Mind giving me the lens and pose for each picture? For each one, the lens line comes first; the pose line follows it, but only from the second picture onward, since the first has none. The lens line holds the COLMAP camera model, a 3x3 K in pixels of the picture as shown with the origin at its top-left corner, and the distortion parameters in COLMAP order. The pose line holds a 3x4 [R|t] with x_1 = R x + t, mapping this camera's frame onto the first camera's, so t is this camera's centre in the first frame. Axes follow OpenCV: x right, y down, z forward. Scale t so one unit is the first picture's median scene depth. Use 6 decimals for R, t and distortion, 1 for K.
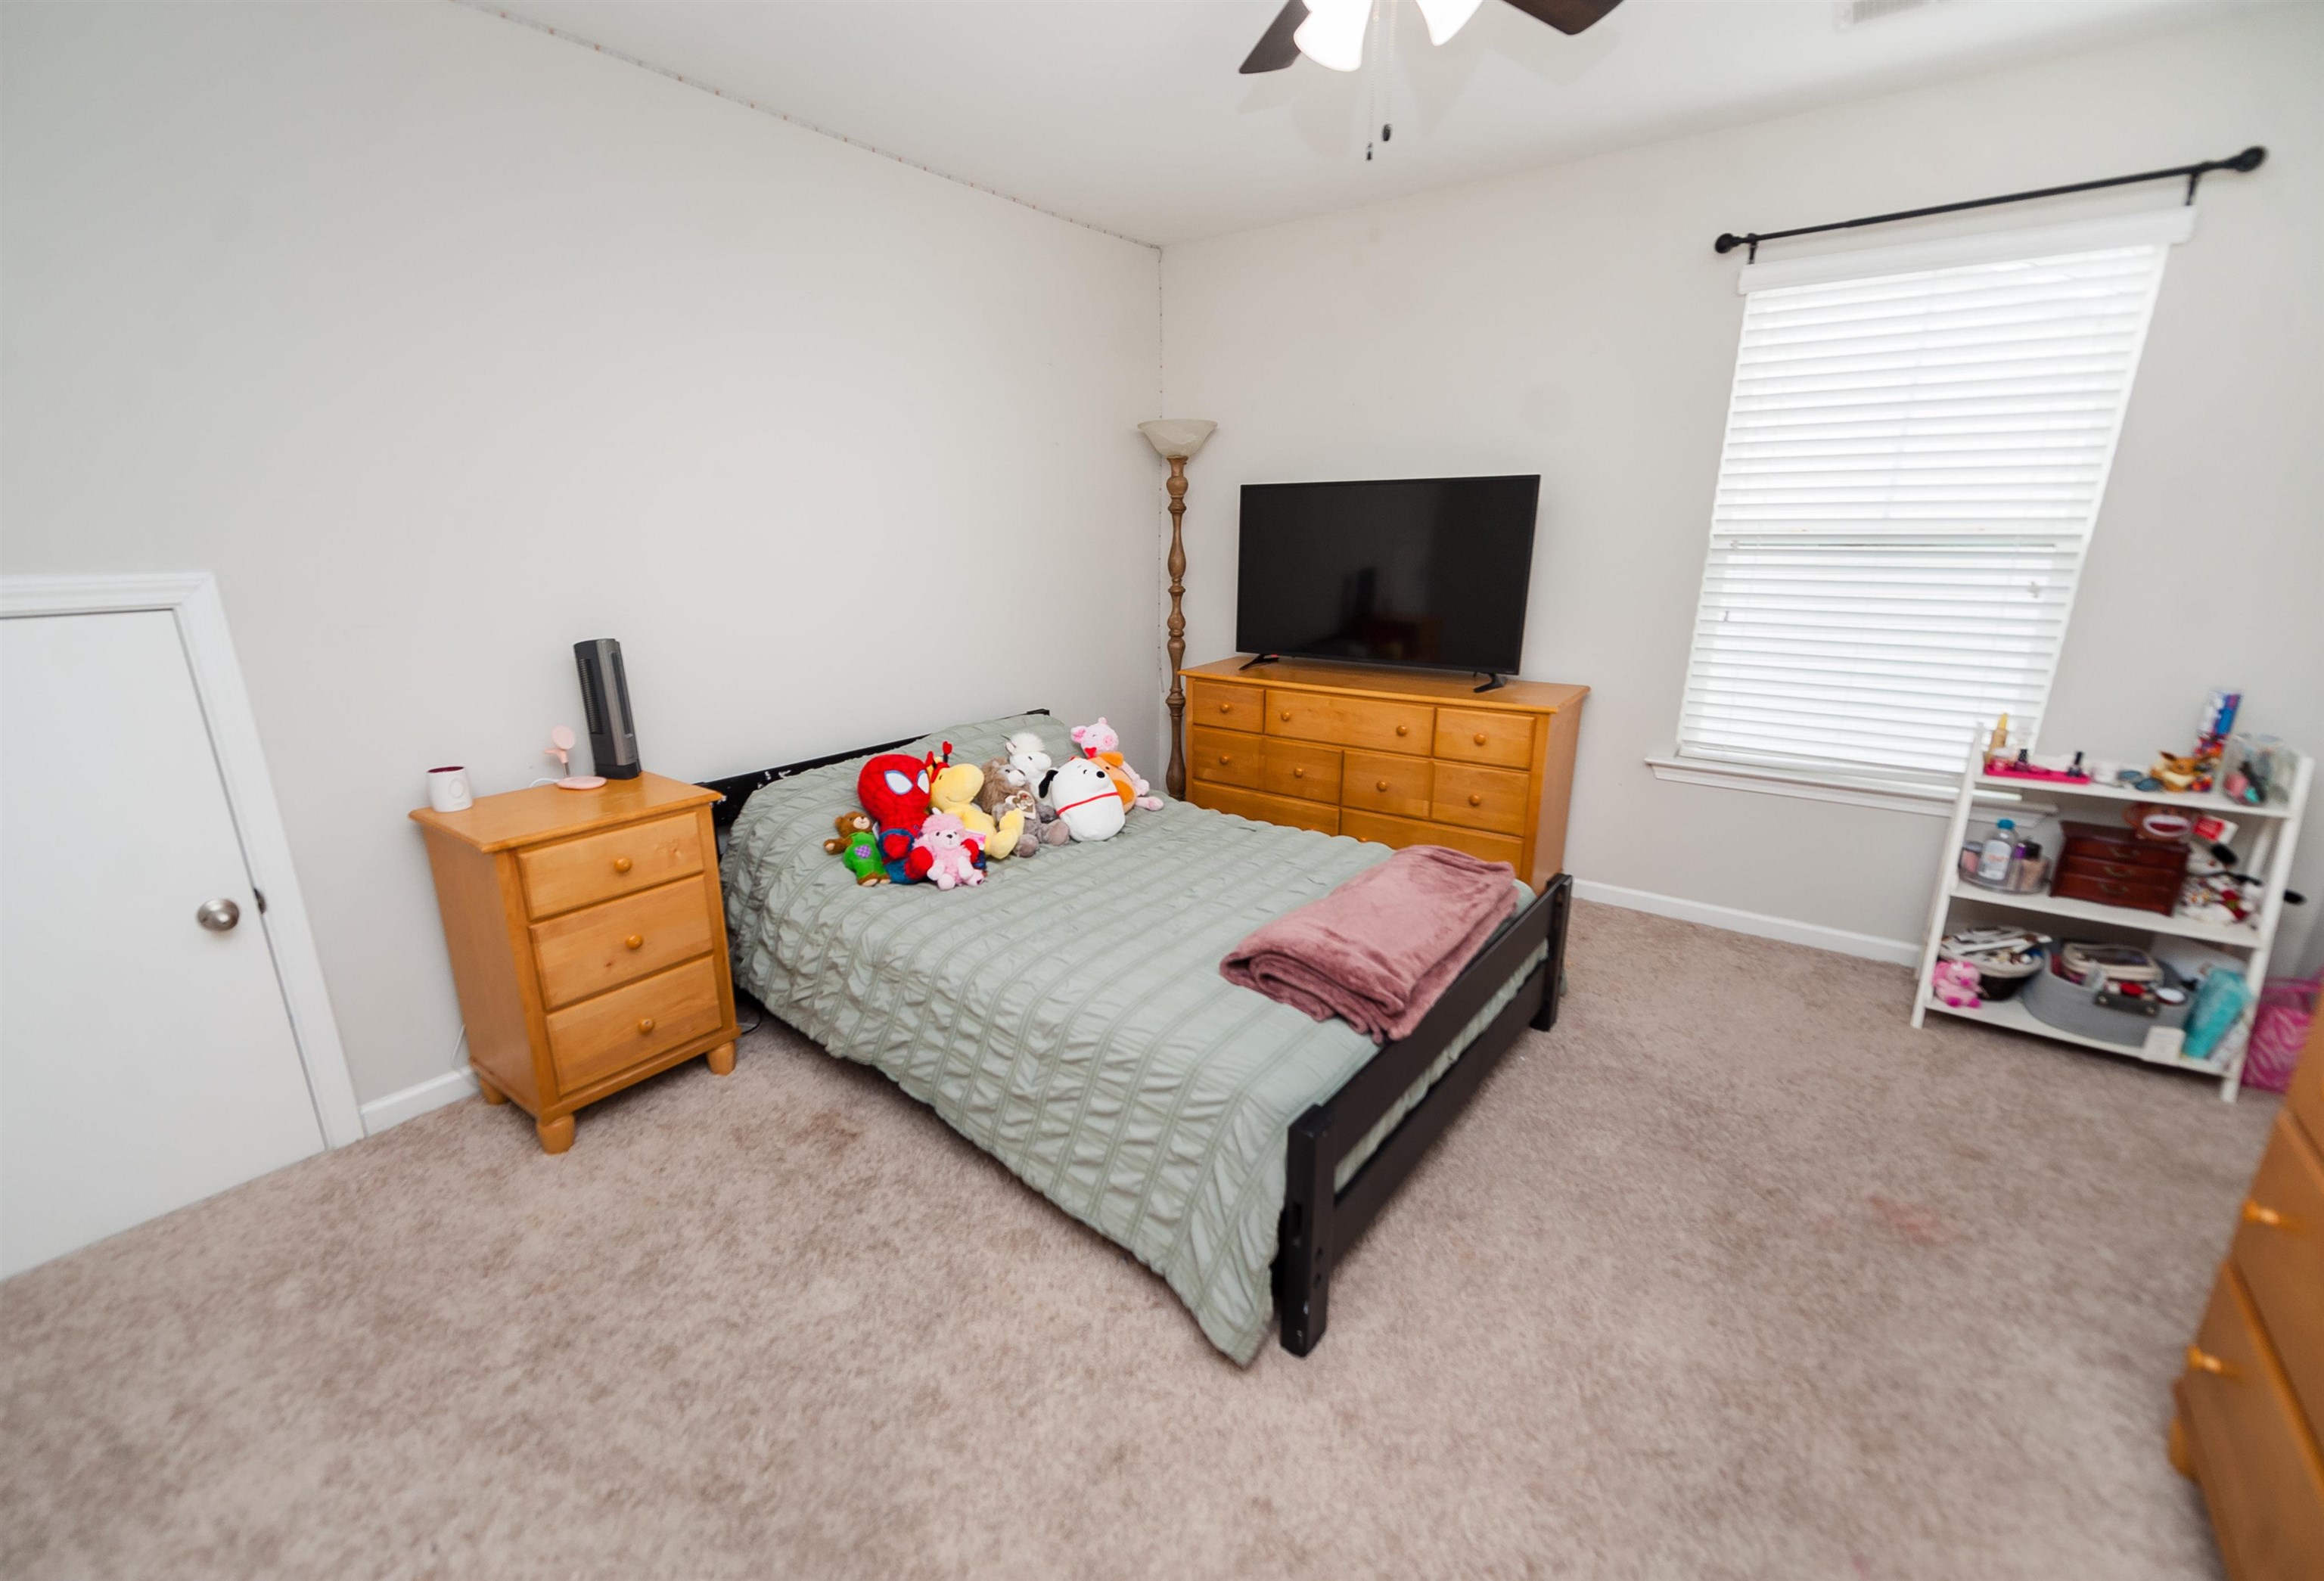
lens RADIAL K [[964.1, 0, 1140.9], [0, 964.1, 804.8], [0, 0, 1]] dist [0.014016, -0.006951]
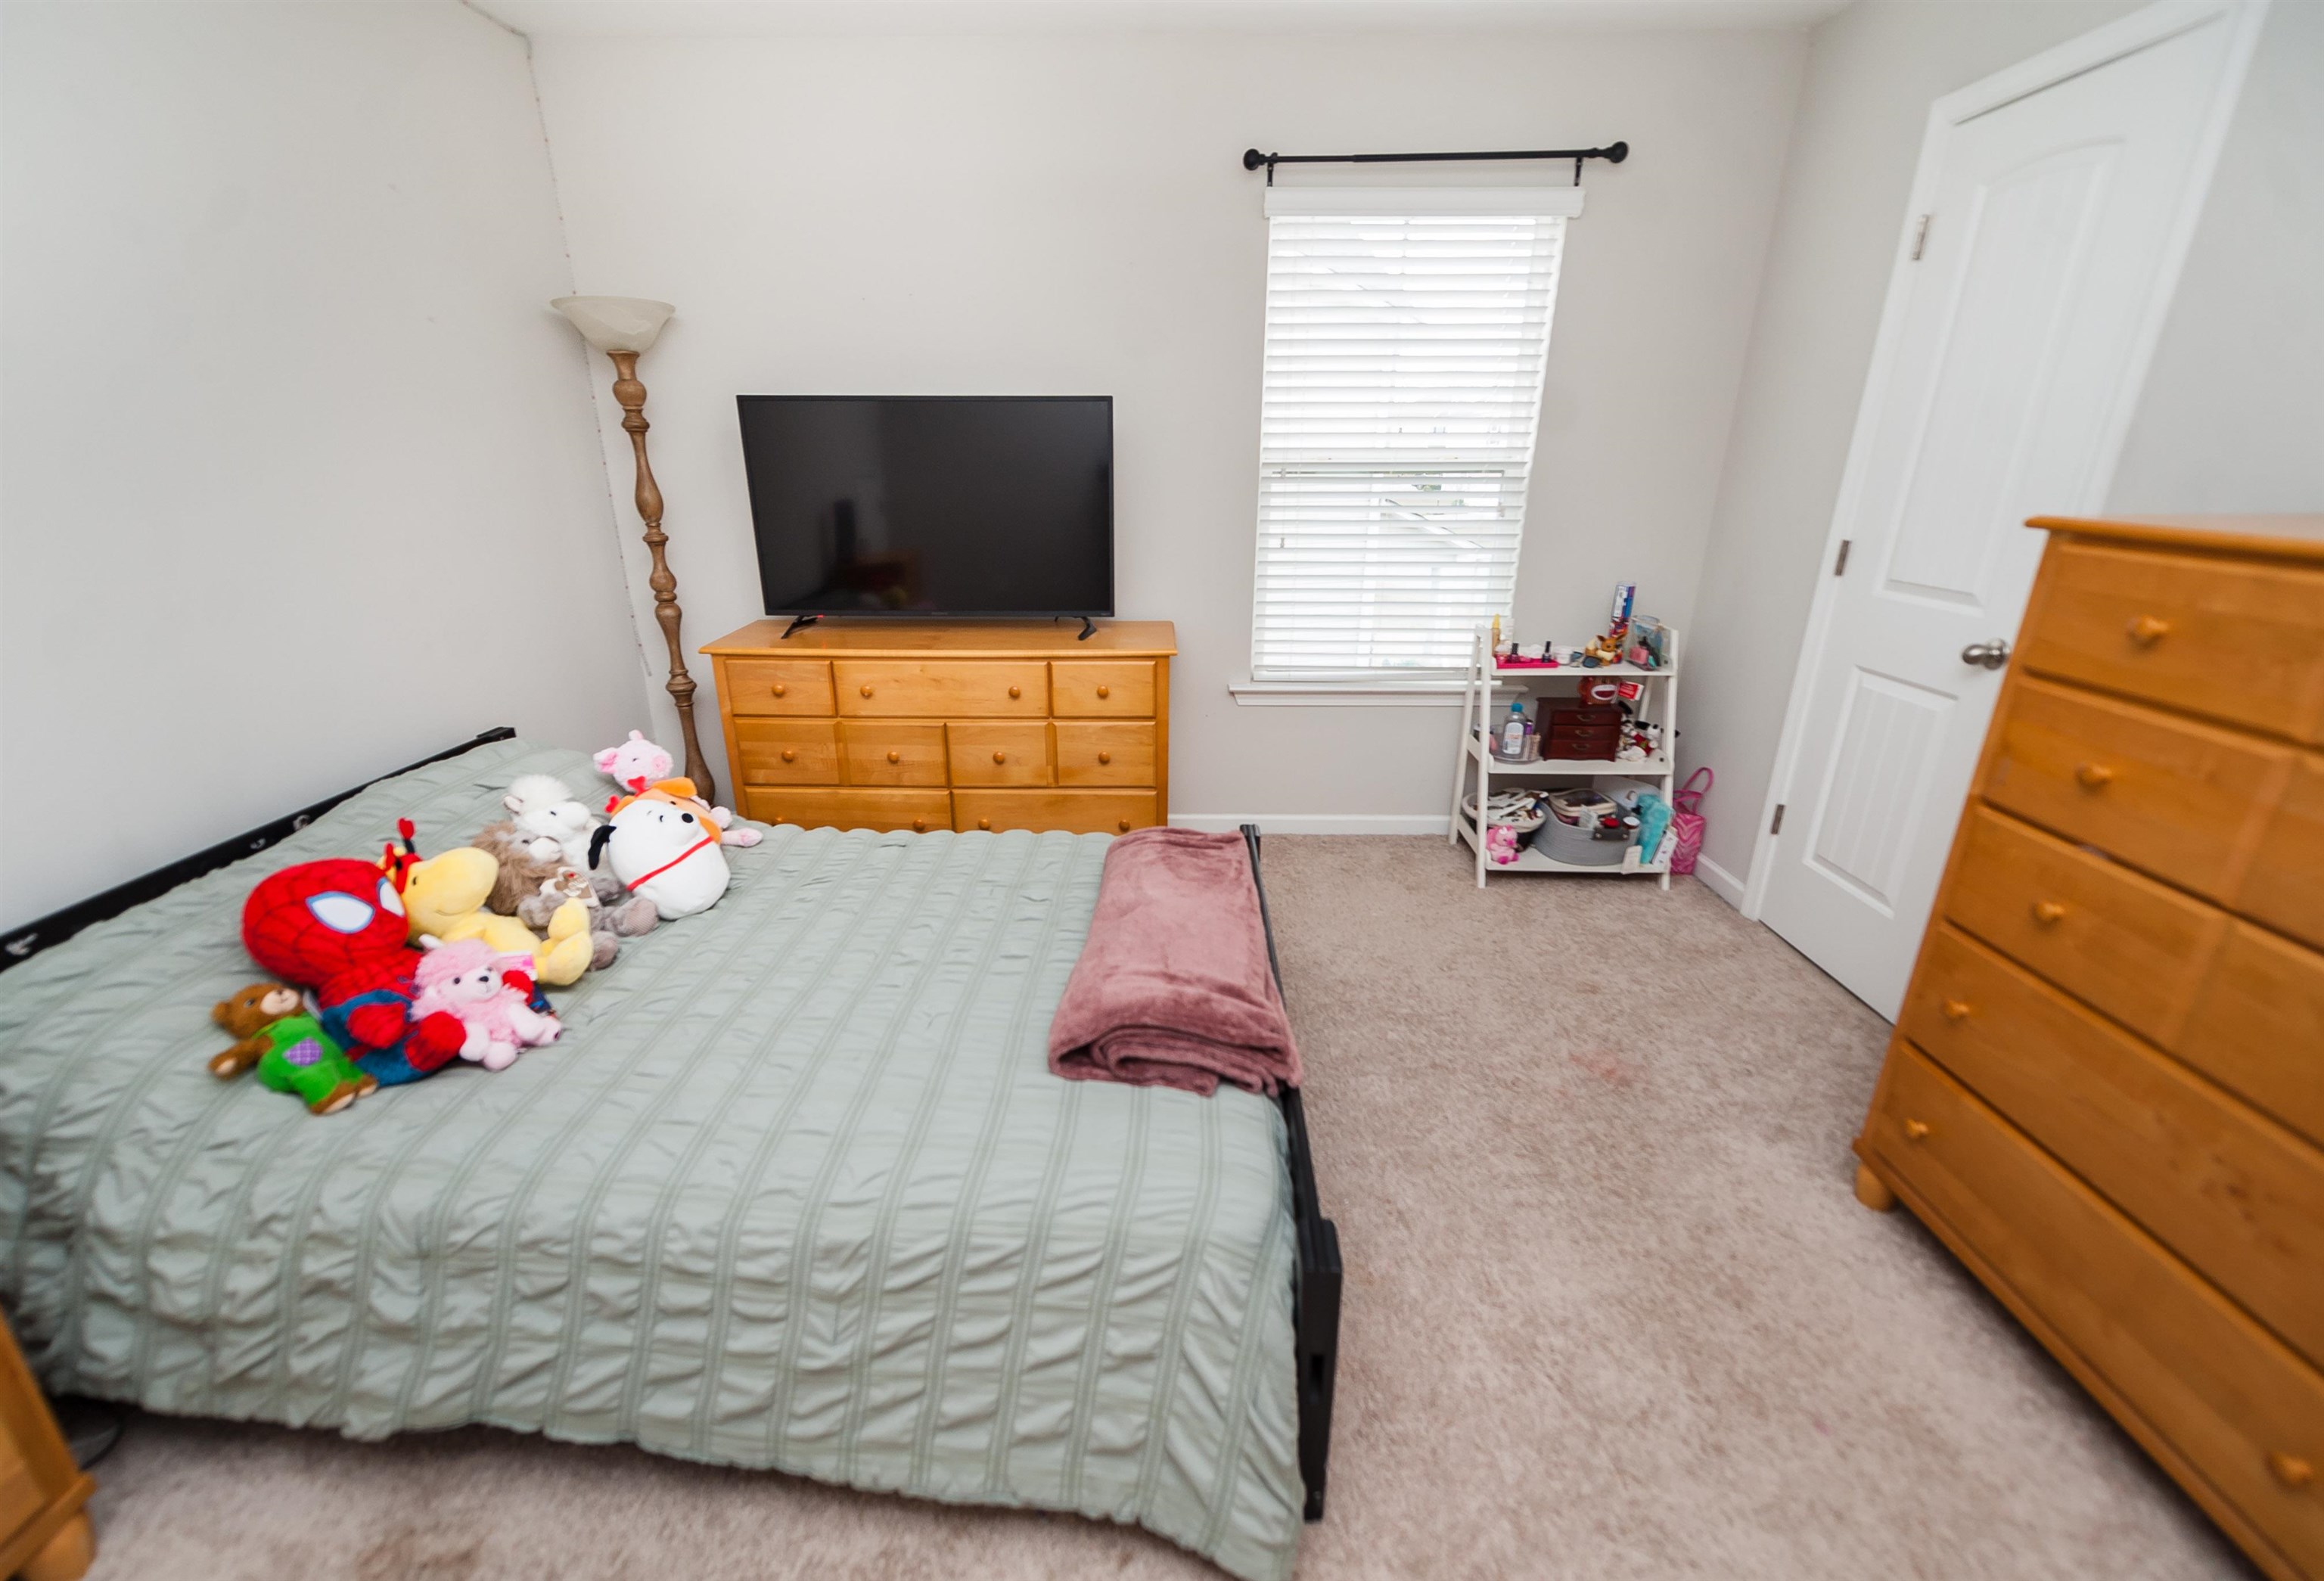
lens RADIAL K [[964.1, 0, 1140.9], [0, 964.1, 804.8], [0, 0, 1]] dist [0.014016, -0.006951]
pose [[0.810155, -0.197897, 0.551802, -0.177774], [0.159198, 0.980193, 0.117800, -0.078957], [-0.564185, -0.007591, 0.825614, 0.274894]]
